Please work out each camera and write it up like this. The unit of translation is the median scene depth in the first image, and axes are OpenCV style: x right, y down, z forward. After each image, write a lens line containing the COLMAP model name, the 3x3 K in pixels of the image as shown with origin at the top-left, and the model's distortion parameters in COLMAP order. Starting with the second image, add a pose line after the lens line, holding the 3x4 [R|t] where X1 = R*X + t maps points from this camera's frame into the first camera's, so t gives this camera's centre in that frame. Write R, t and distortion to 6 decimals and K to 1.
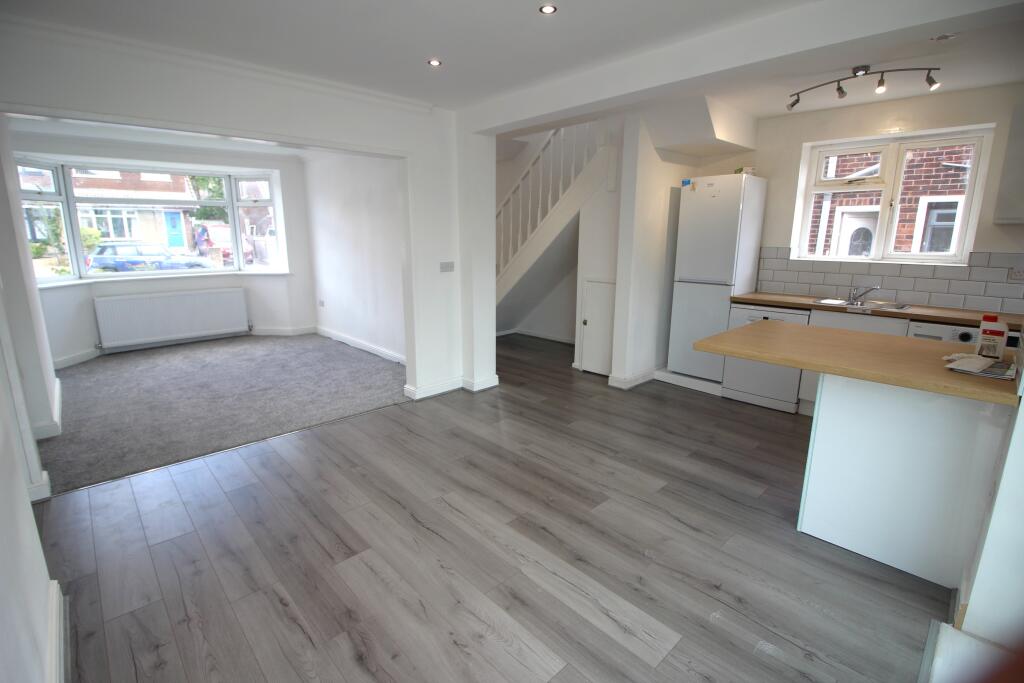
lens RADIAL K [[478.5, 0, 509.3], [0, 478.5, 334.0], [0, 0, 1]] dist [-0.010245, -0.001376]
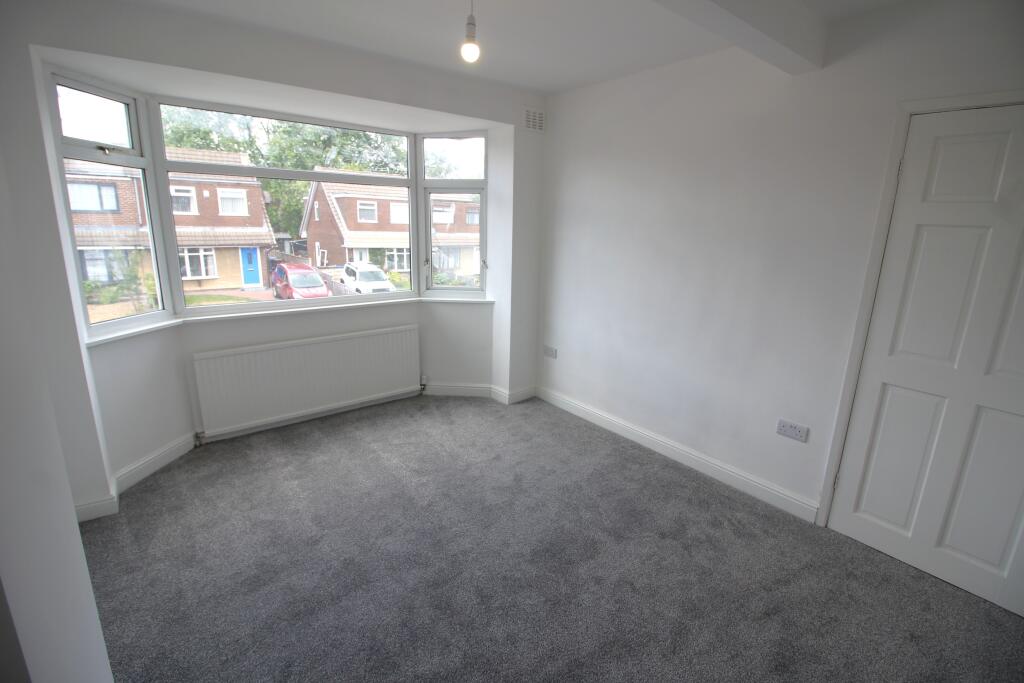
lens RADIAL K [[478.5, 0, 518.0], [0, 478.5, 336.1], [0, 0, 1]] dist [-0.010245, -0.001376]
pose [[0.996323, -0.031533, -0.079668, -0.419476], [0.026943, 0.997950, -0.058053, -0.050688], [0.081335, 0.055693, 0.995130, 0.441591]]
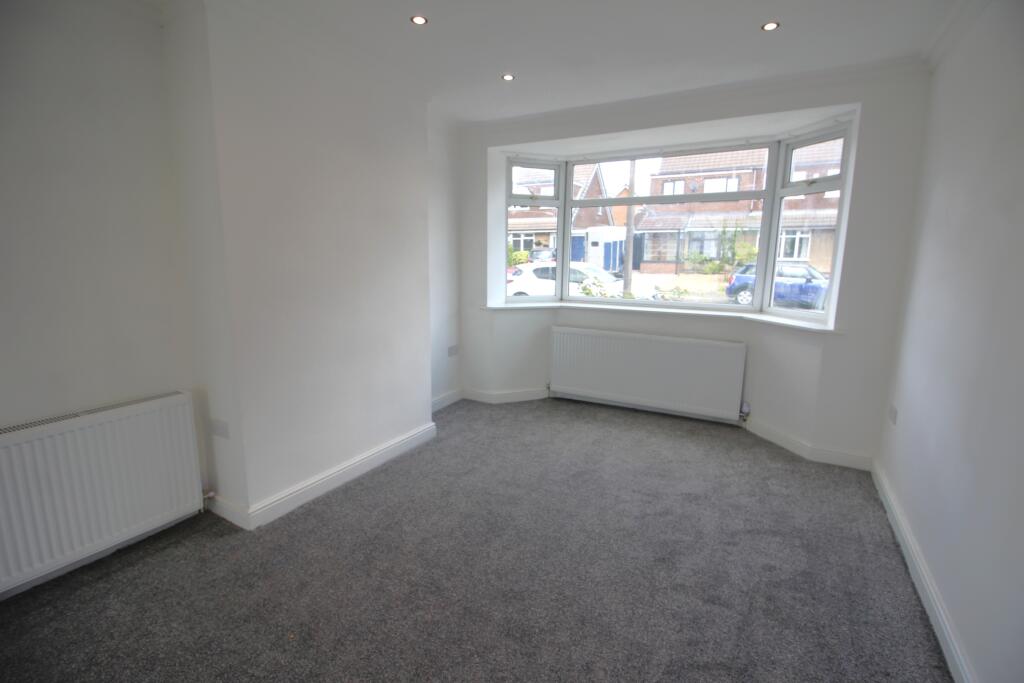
lens RADIAL K [[478.5, 0, 509.3], [0, 478.5, 341.1], [0, 0, 1]] dist [-0.010245, -0.001376]
pose [[0.306886, 0.175726, -0.935383, -0.123258], [-0.204680, 0.971996, 0.115452, -0.106838], [0.929477, 0.156024, 0.334260, 0.551845]]
